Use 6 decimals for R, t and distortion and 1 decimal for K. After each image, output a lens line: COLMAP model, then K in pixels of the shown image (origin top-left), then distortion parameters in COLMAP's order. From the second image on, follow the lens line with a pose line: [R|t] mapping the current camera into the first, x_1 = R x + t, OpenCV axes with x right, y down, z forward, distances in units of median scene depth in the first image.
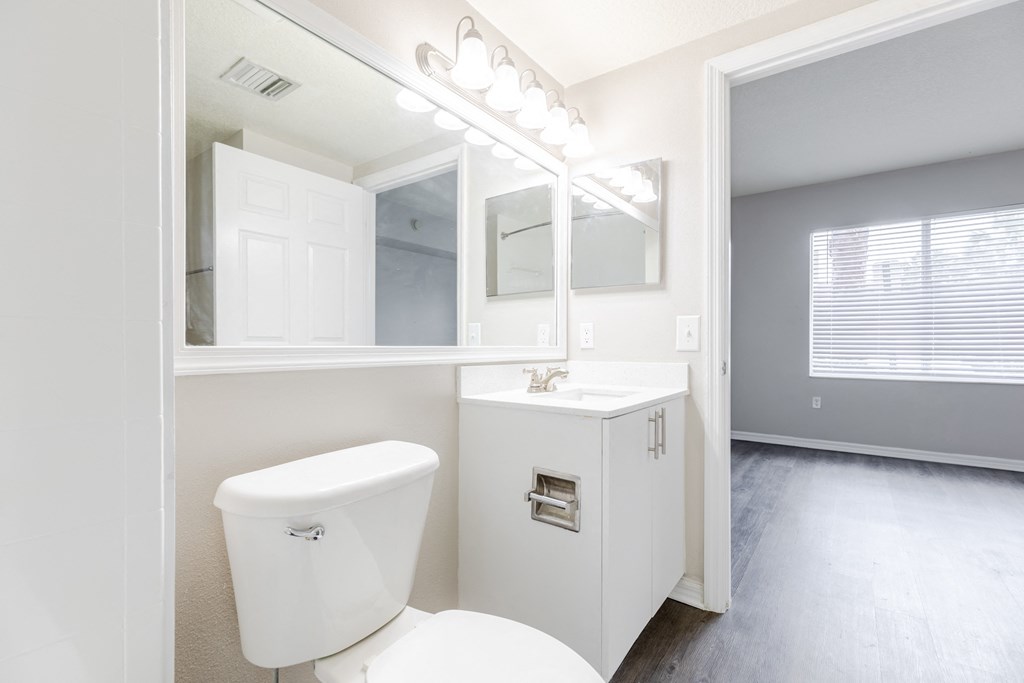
lens RADIAL K [[456.7, 0, 509.5], [0, 456.7, 351.2], [0, 0, 1]] dist [0.001253, 0.000146]
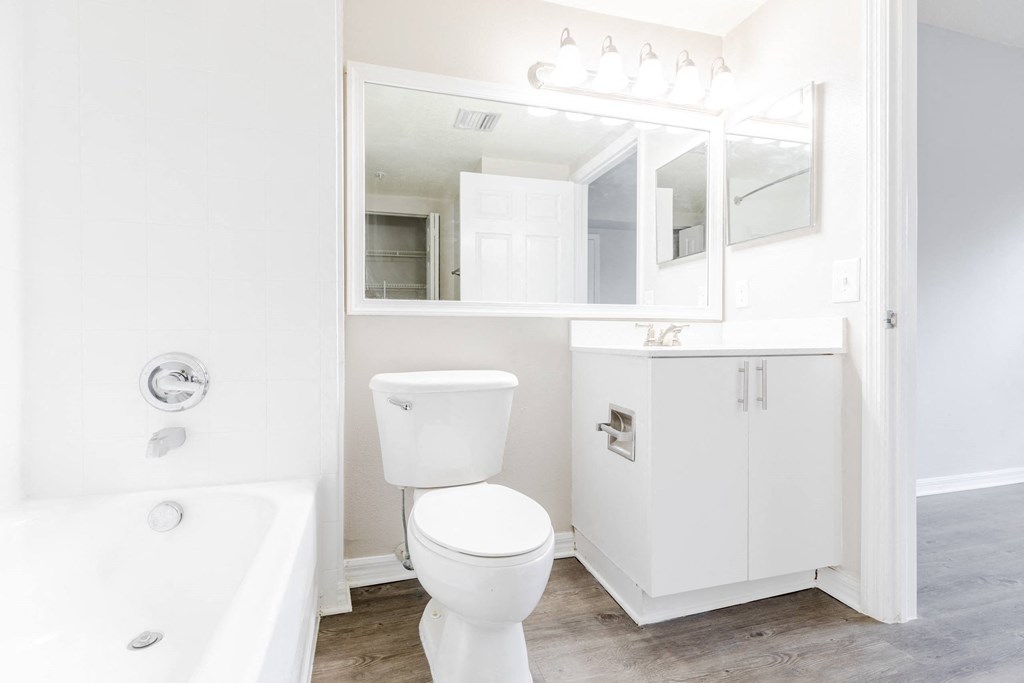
lens RADIAL K [[466.2, 0, 512.0], [0, 466.2, 341.5], [0, 0, 1]] dist [0.000741, 0.000025]
pose [[0.801357, 0.000002, -0.598186, 0.477835], [-0.002507, 0.999991, -0.003354, 0.090179], [0.598181, 0.004188, 0.801350, -0.063131]]
